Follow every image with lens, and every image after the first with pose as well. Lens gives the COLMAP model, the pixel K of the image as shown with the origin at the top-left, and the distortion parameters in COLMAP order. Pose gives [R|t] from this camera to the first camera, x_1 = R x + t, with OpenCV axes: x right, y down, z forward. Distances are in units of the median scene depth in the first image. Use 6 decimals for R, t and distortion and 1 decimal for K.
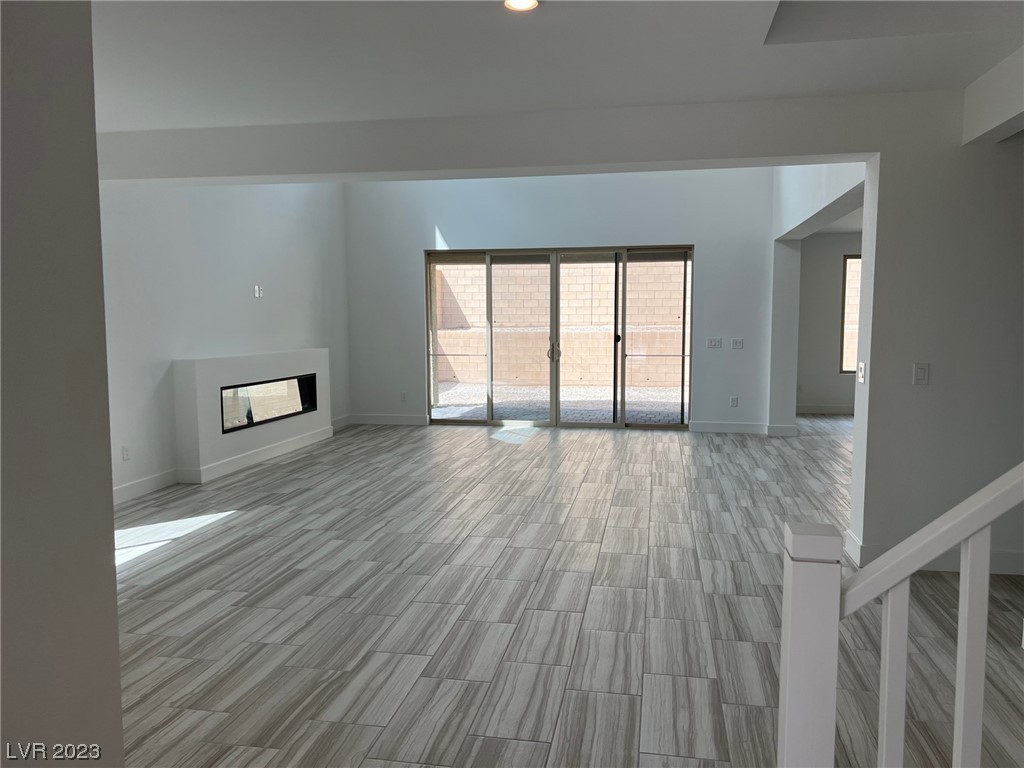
lens RADIAL K [[765.9, 0, 499.3], [0, 765.9, 380.9], [0, 0, 1]] dist [0.048090, -0.055125]
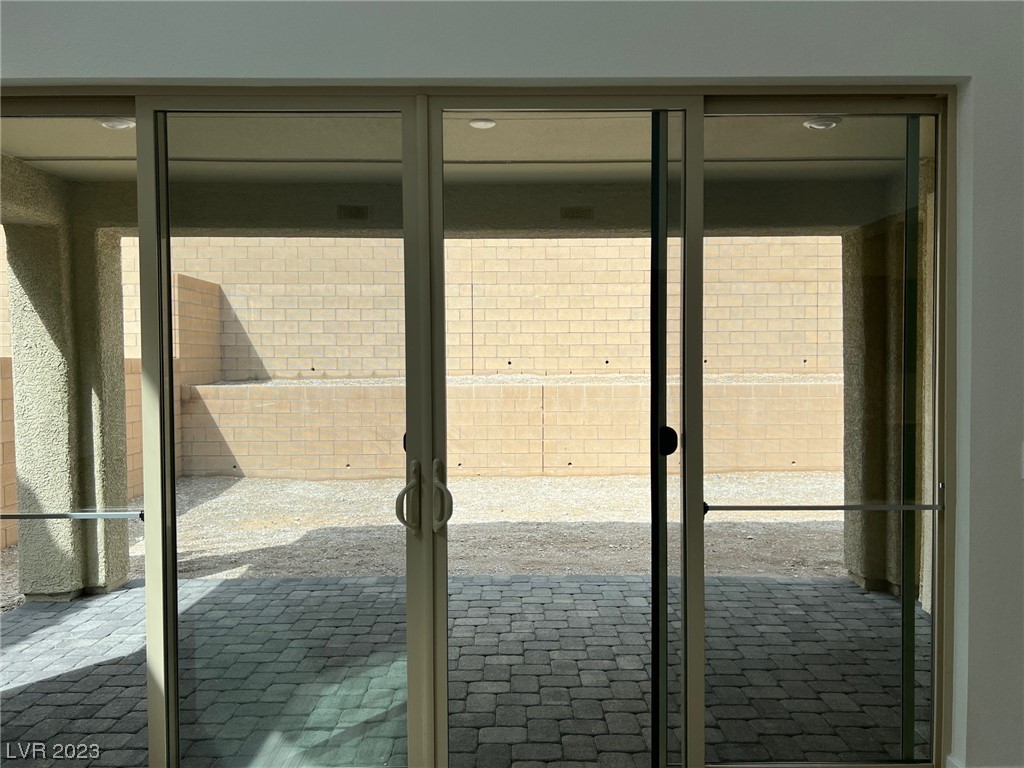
lens RADIAL K [[765.9, 0, 510.2], [0, 765.9, 385.0], [0, 0, 1]] dist [0.048090, -0.055125]
pose [[0.979609, -0.007198, 0.200786, 0.052245], [0.017841, 0.998527, -0.051248, -0.065383], [-0.200121, 0.053785, 0.978294, 0.796338]]
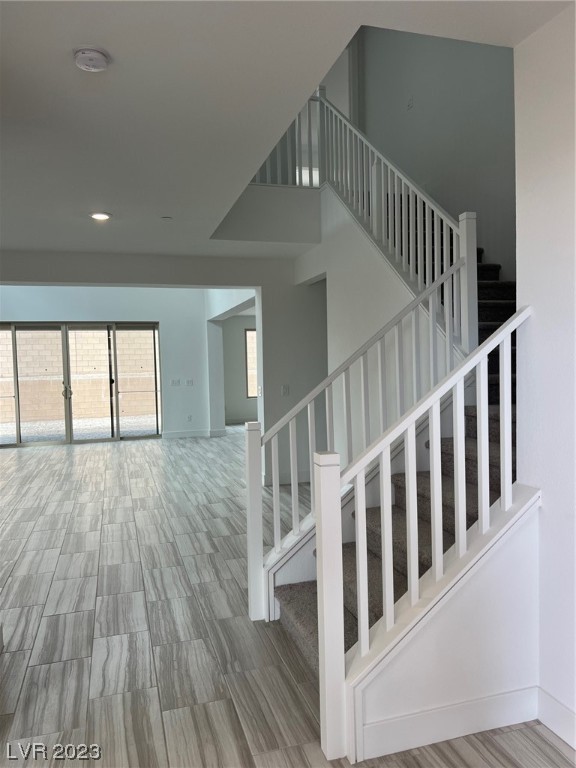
lens RADIAL K [[574.4, 0, 292.1], [0, 574.4, 387.1], [0, 0, 1]] dist [0.048090, -0.055125]
pose [[0.876477, -0.037976, 0.479944, -0.084956], [0.061770, 0.997515, -0.033874, 0.017324], [-0.477465, 0.059336, 0.876645, -0.172389]]
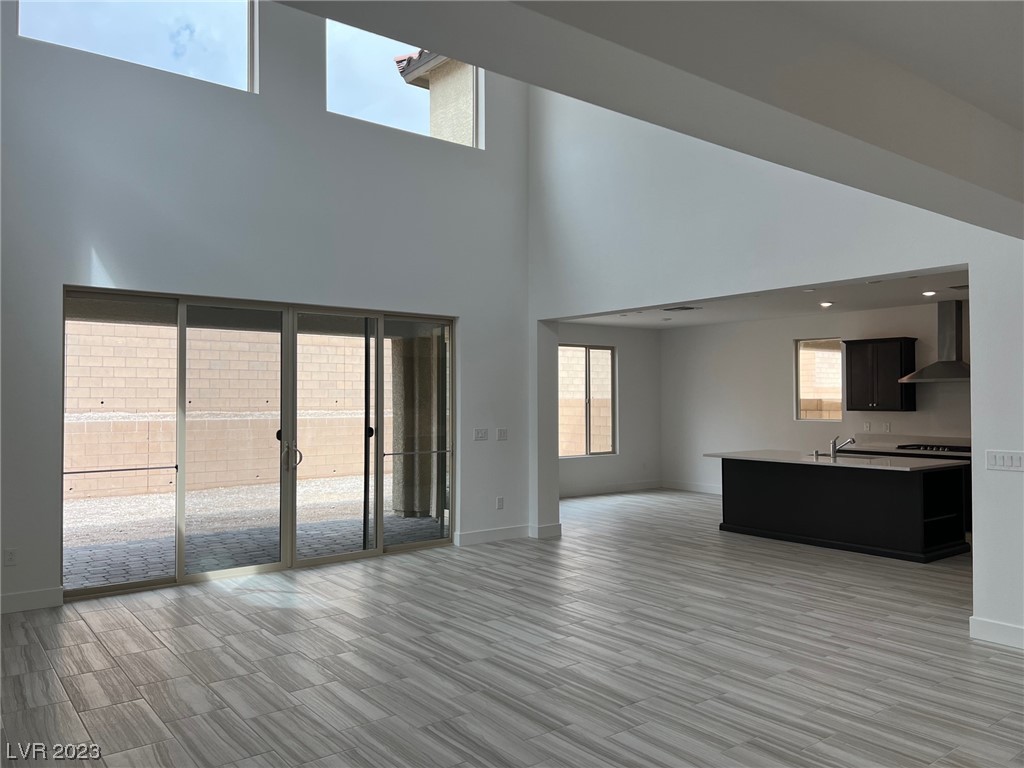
lens RADIAL K [[765.9, 0, 502.1], [0, 765.9, 390.3], [0, 0, 1]] dist [0.048090, -0.055125]
pose [[0.660882, 0.010663, 0.750414, -0.335958], [0.061301, 0.995791, -0.068137, -0.039572], [-0.747982, 0.091031, 0.657447, 0.438341]]
